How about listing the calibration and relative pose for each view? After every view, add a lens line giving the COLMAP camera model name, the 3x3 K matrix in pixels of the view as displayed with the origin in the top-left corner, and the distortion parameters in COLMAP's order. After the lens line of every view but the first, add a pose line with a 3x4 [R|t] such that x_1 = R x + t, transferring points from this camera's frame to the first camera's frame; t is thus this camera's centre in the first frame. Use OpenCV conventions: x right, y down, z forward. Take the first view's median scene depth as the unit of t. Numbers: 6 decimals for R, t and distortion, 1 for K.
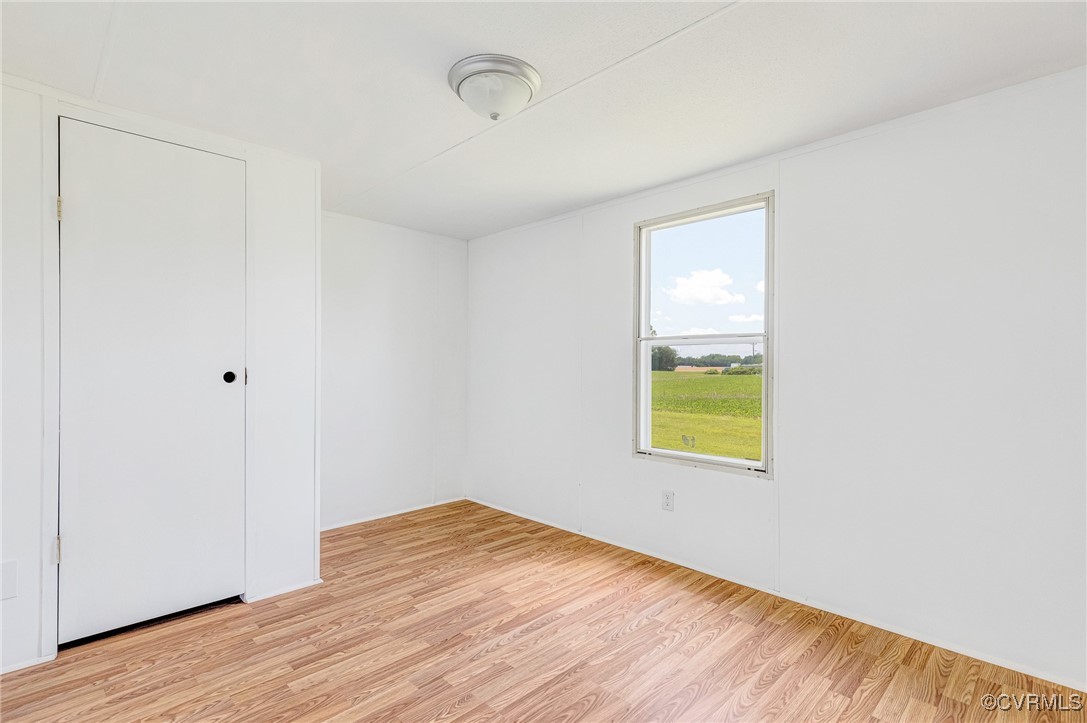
lens RADIAL K [[519.7, 0, 547.5], [0, 519.7, 367.2], [0, 0, 1]] dist [0.013090, -0.001380]
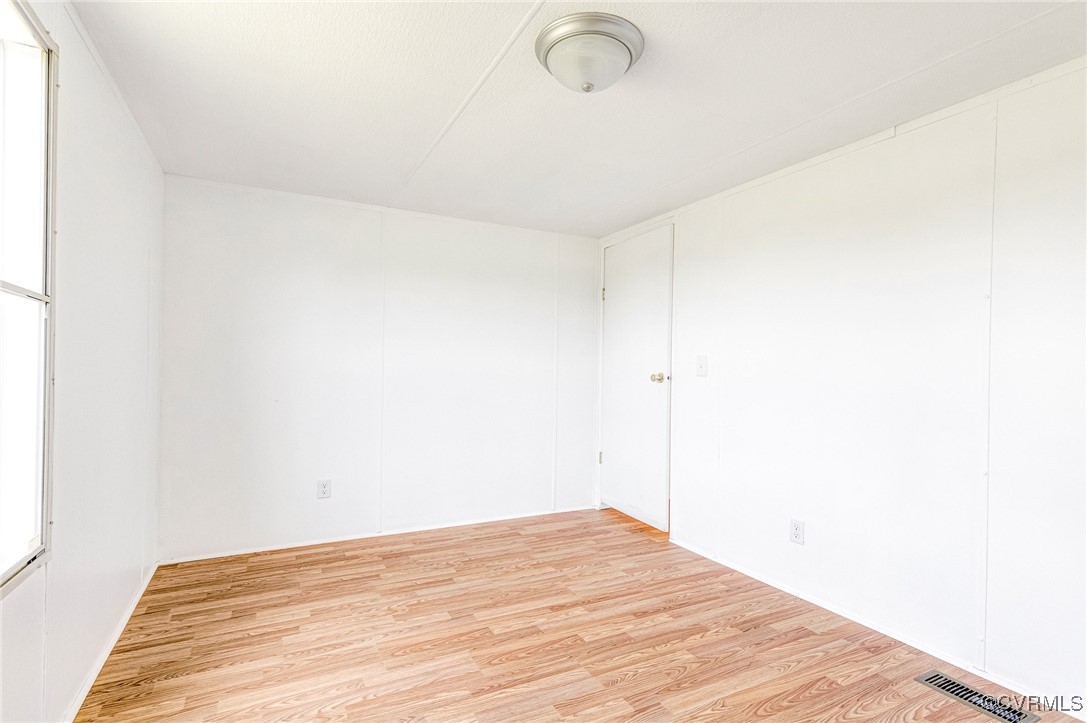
lens RADIAL K [[519.7, 0, 547.5], [0, 519.7, 367.2], [0, 0, 1]] dist [0.013090, -0.001380]
pose [[-0.952906, -0.016259, 0.302830, -0.243400], [-0.018506, 0.999818, -0.004553, 0.016365], [-0.302701, -0.009943, -0.953034, 1.449932]]
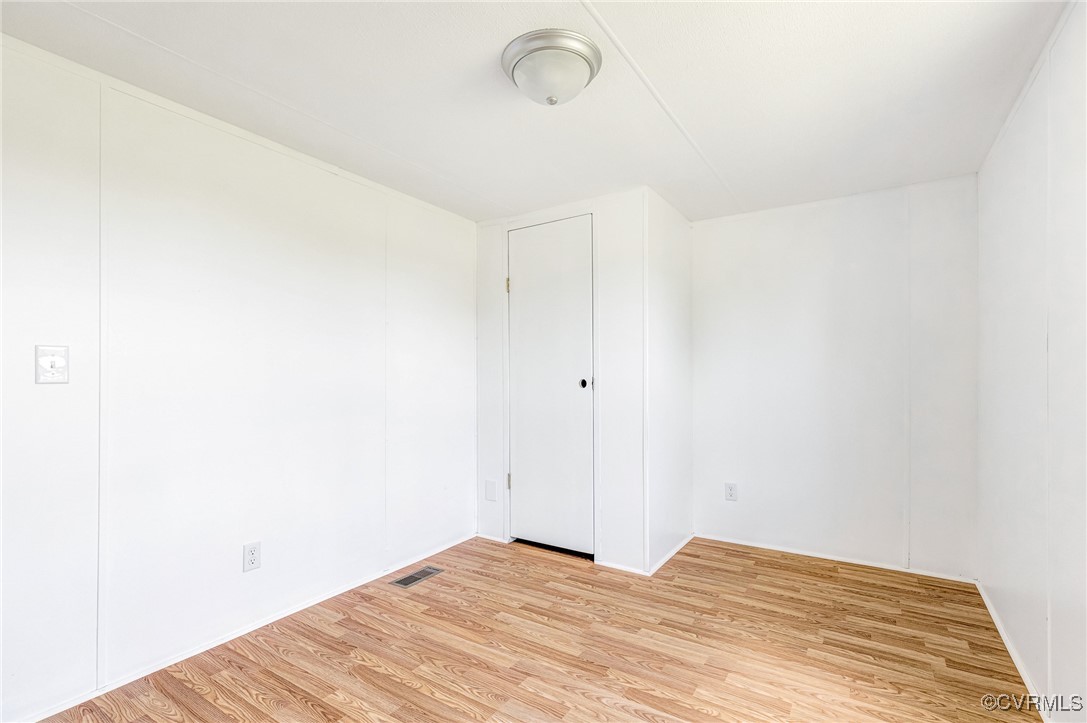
lens RADIAL K [[519.7, 0, 547.5], [0, 519.7, 367.2], [0, 0, 1]] dist [0.013090, -0.001380]
pose [[0.204052, -0.015319, -0.978840, 0.634249], [0.002230, 0.999882, -0.015183, -0.001417], [0.978958, 0.000915, 0.204062, 0.631367]]
